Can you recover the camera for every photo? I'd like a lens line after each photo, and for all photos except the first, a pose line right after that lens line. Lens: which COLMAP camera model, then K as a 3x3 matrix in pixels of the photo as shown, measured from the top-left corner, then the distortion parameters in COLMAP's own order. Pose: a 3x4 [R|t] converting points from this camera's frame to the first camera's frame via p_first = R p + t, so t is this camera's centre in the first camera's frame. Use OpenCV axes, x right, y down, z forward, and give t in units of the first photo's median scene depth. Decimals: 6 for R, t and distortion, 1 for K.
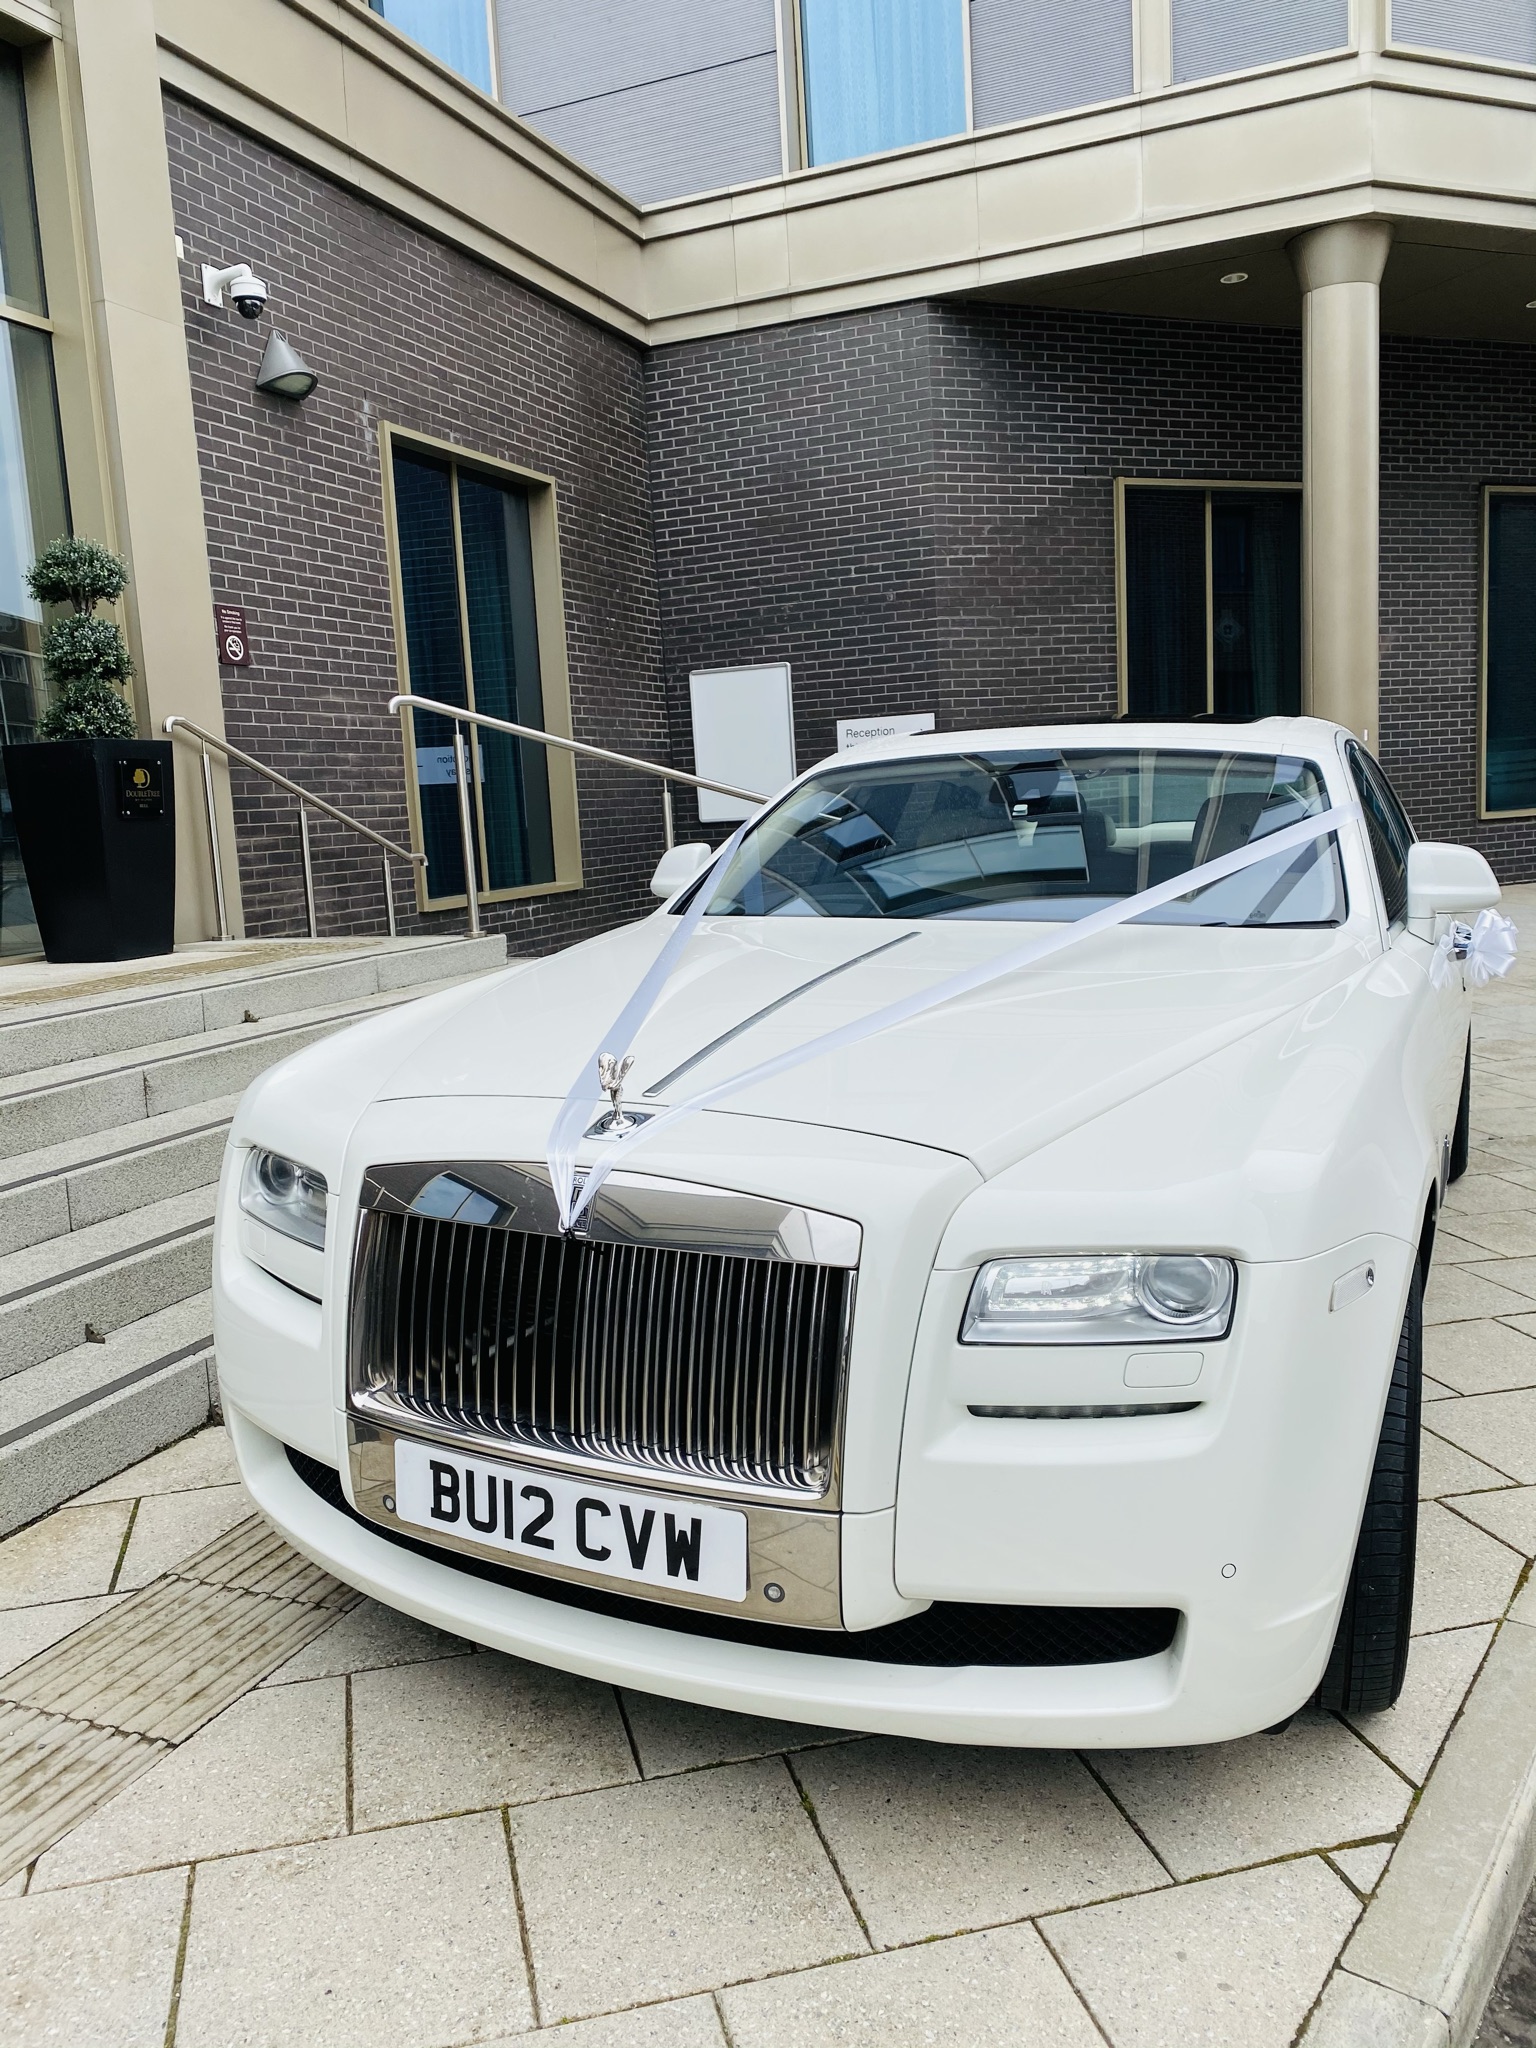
lens RADIAL K [[1558.0, 0, 758.4], [0, 1558.0, 1019.3], [0, 0, 1]] dist [0.028168, -0.026614]
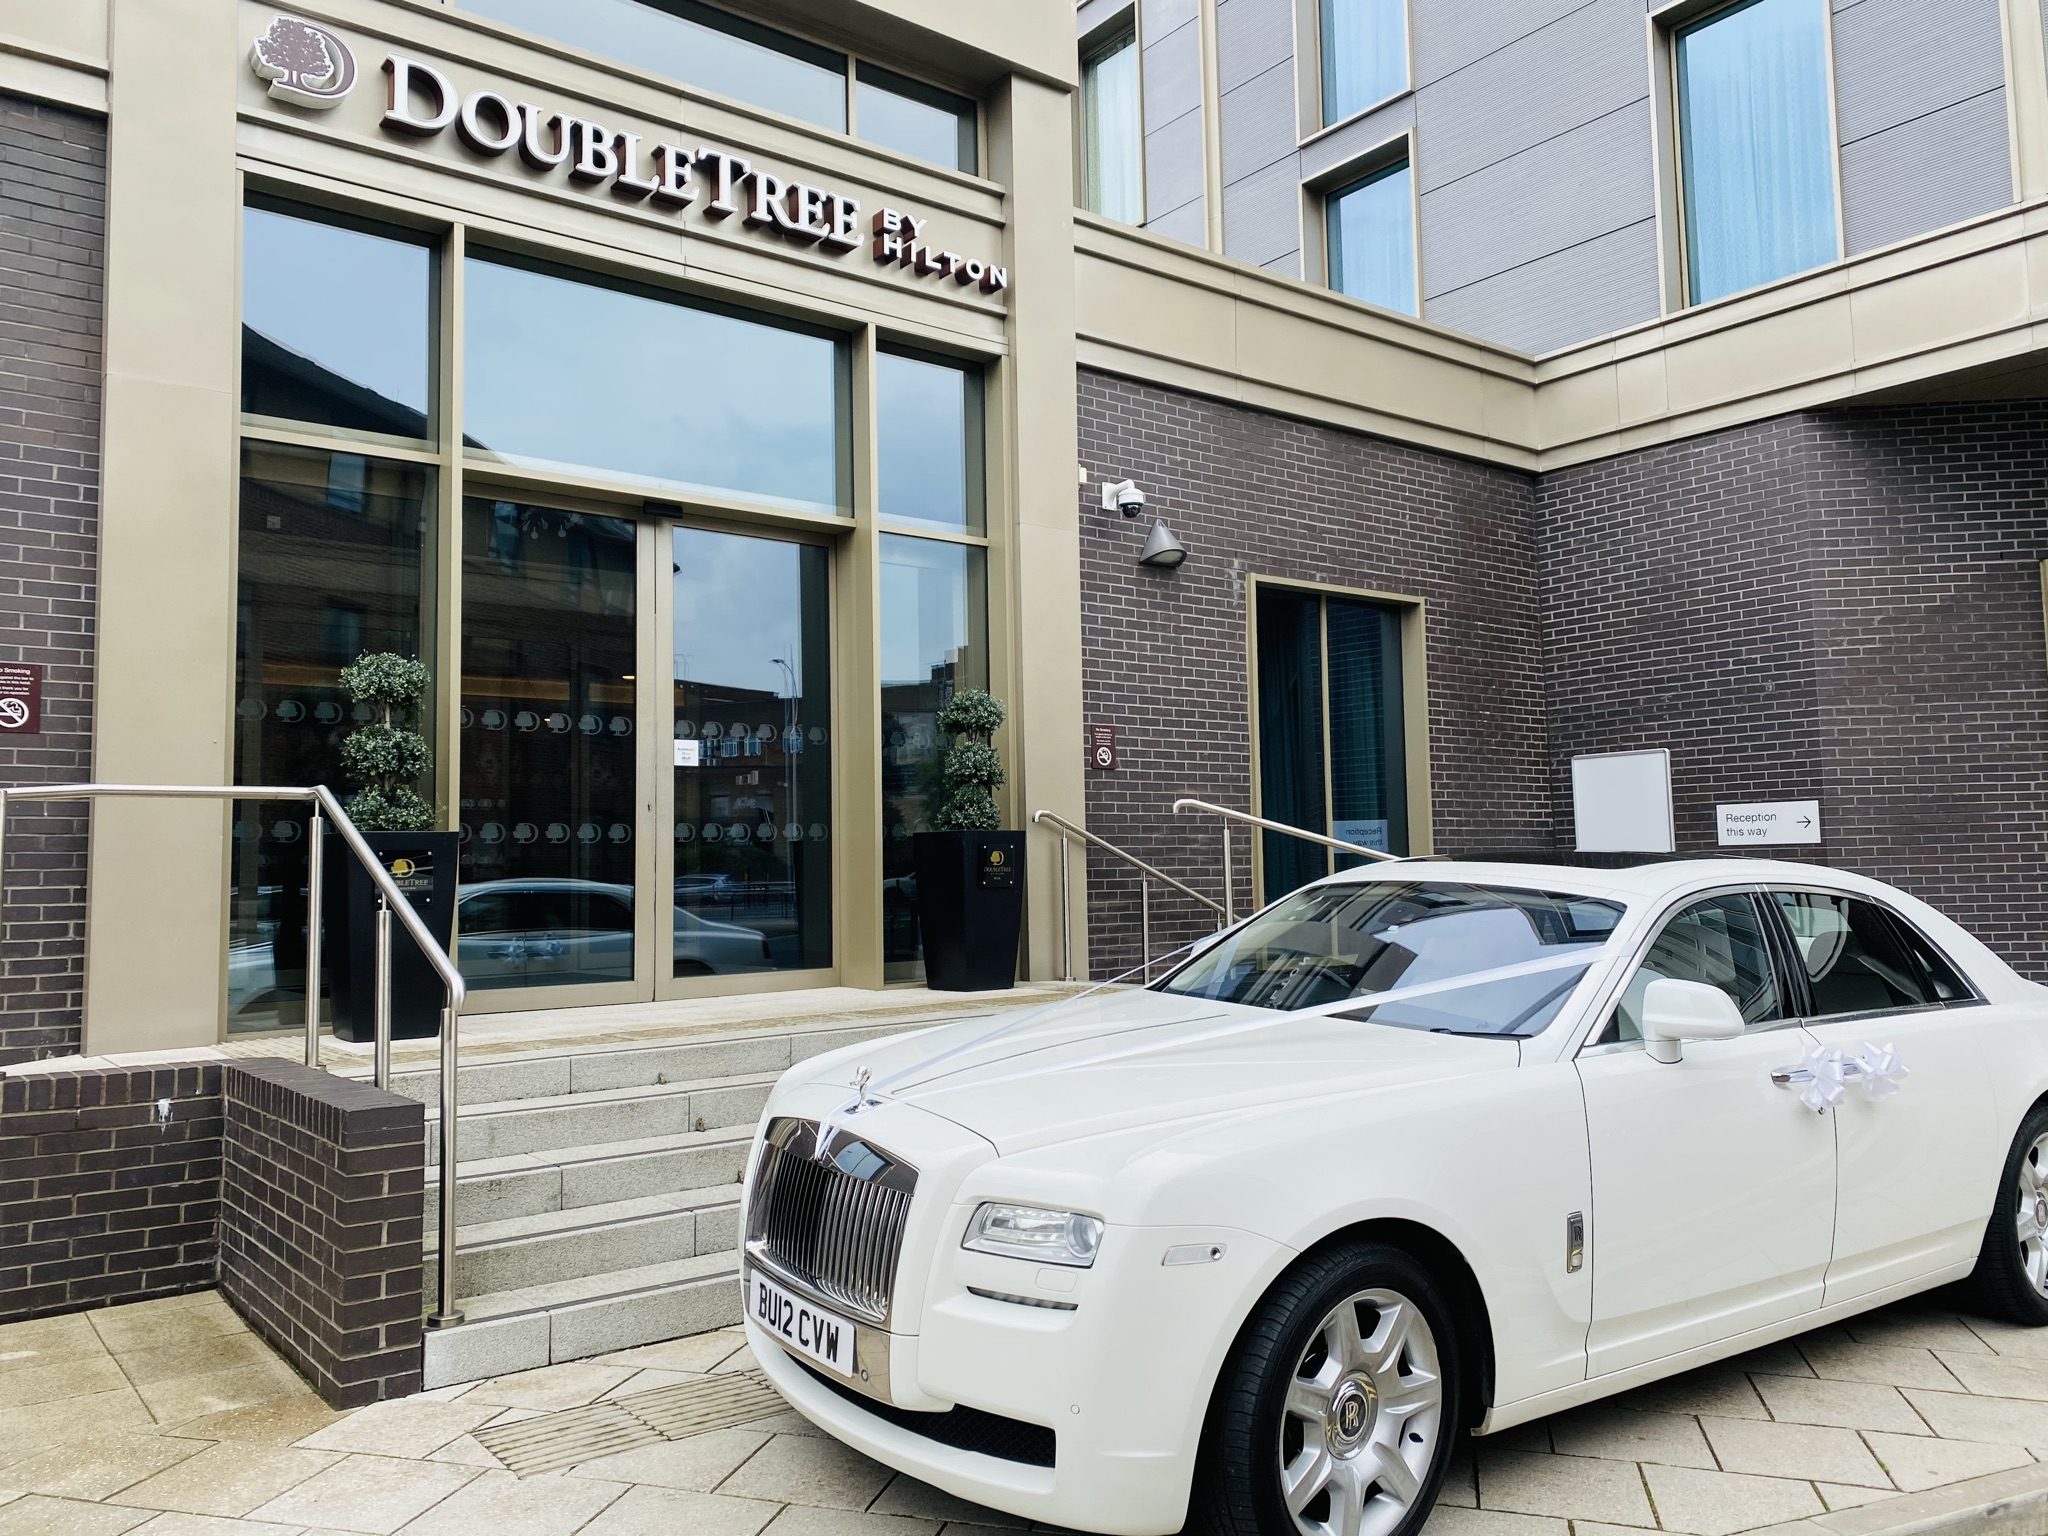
lens RADIAL K [[1558.0, 0, 1015.3], [0, 1558.0, 758.1], [0, 0, 1]] dist [0.028168, -0.026614]
pose [[0.867974, 0.000719, -0.496609, 0.234760], [-0.097080, 0.980951, -0.168256, -0.010644], [0.487028, 0.194252, 0.851510, -0.132602]]
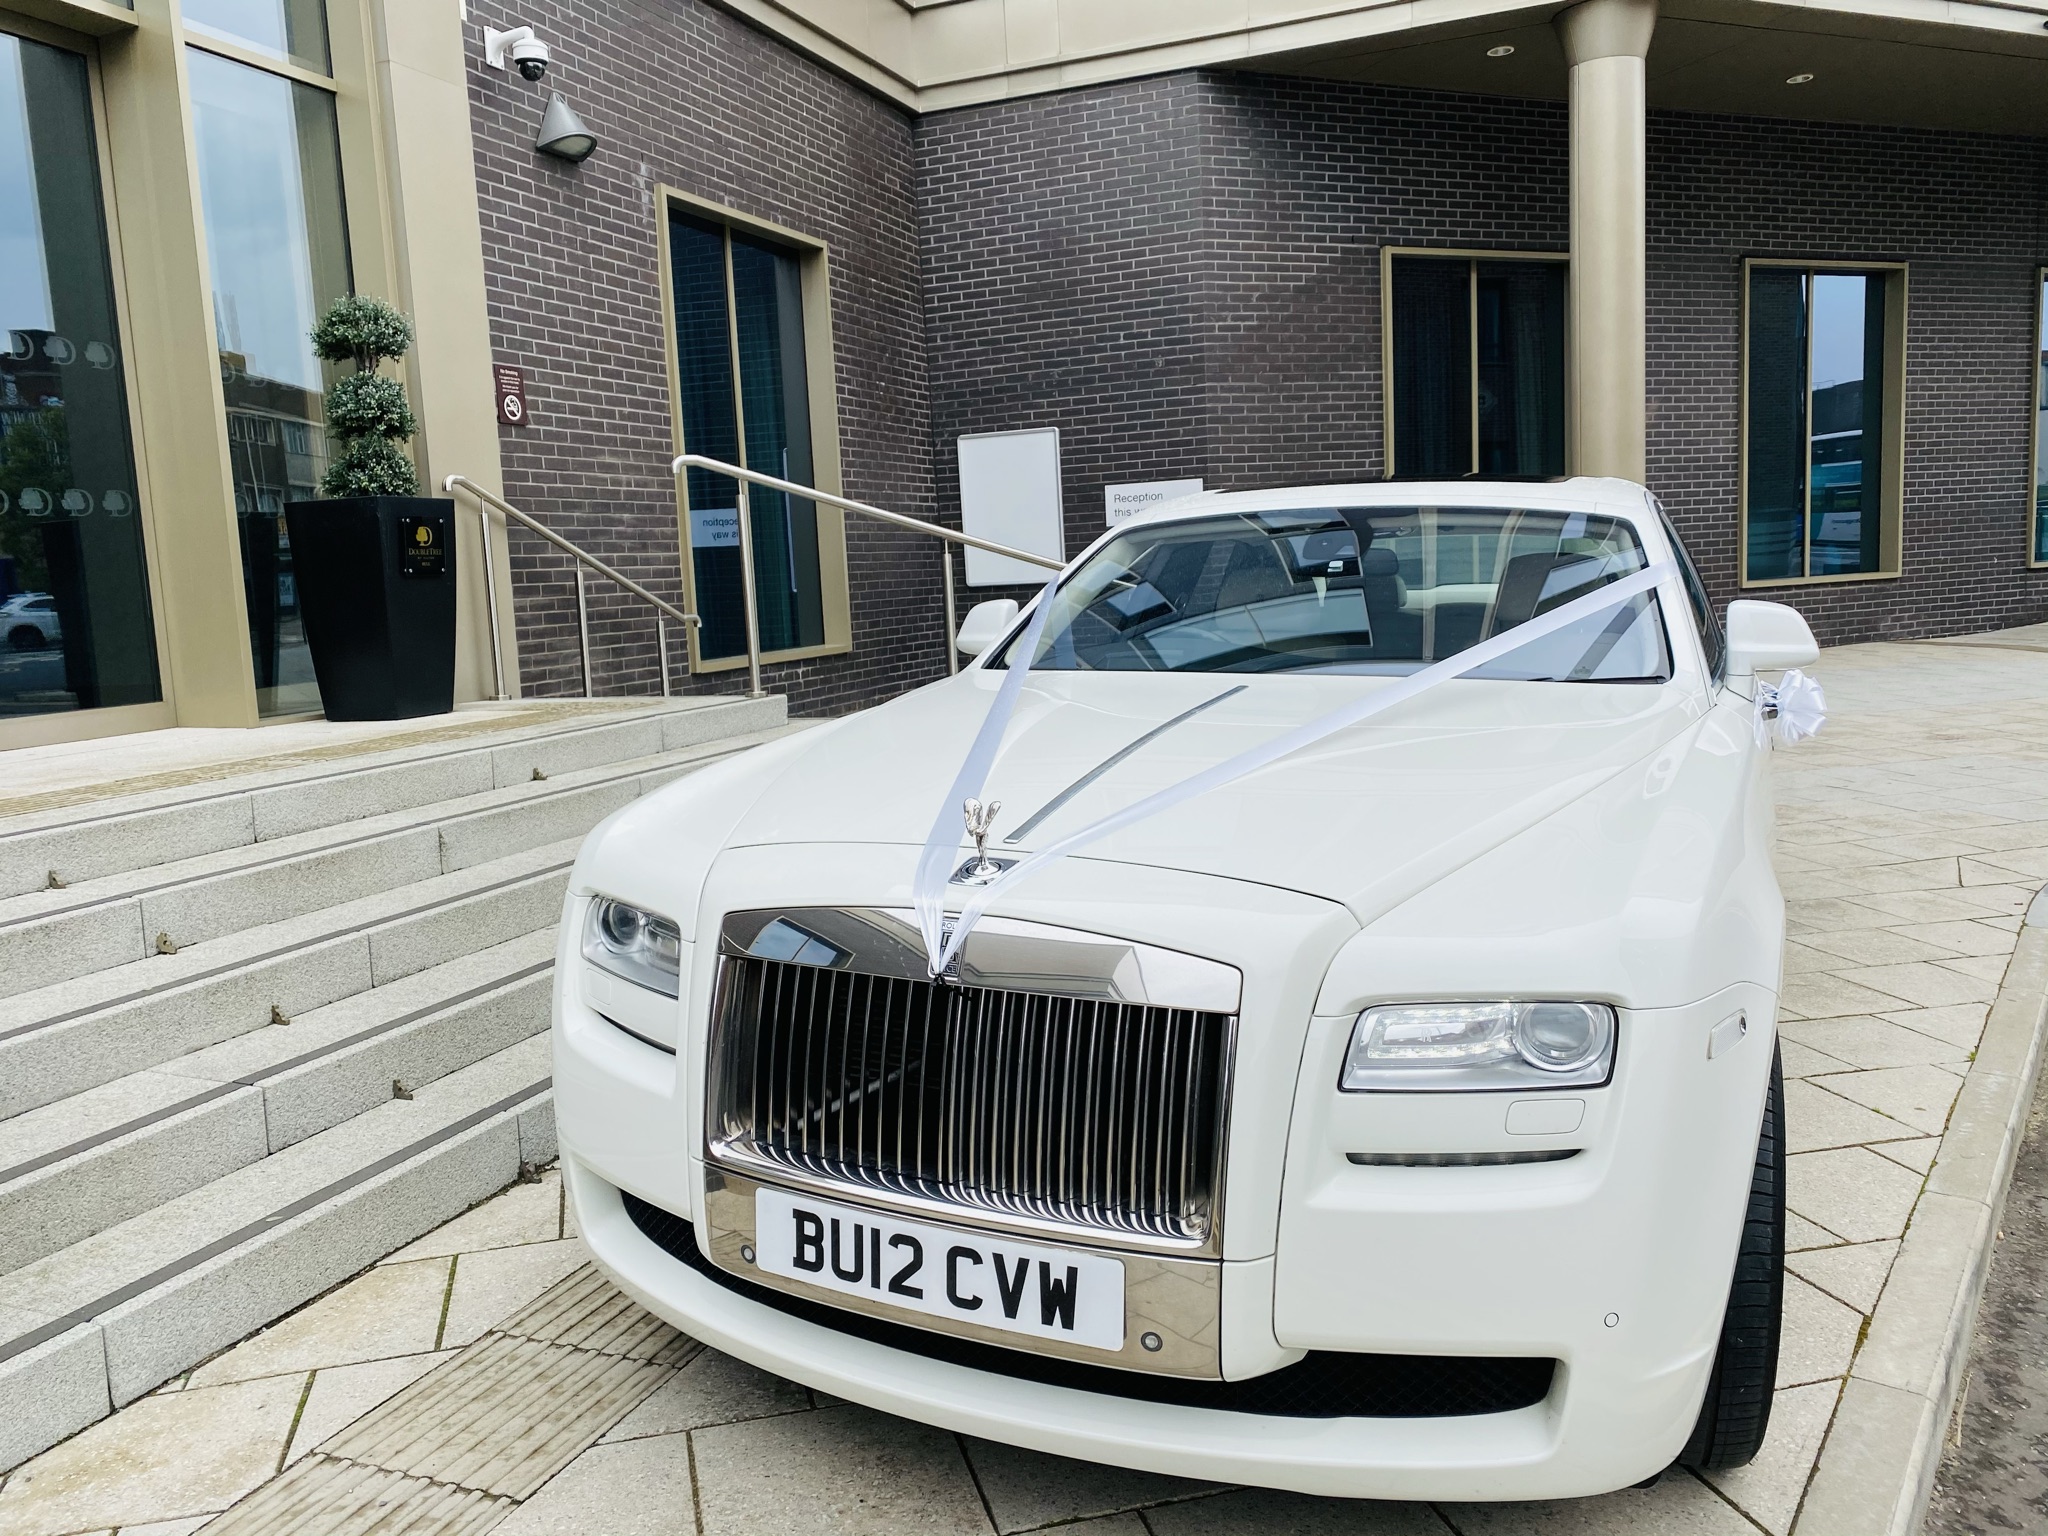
lens RADIAL K [[1558.0, 0, 1021.8], [0, 1558.0, 765.8], [0, 0, 1]] dist [0.028168, -0.026614]
pose [[0.999942, 0.003798, 0.010117, -0.018445], [-0.003658, 0.999898, -0.013818, 0.003512], [-0.010169, 0.013780, 0.999853, 0.001480]]
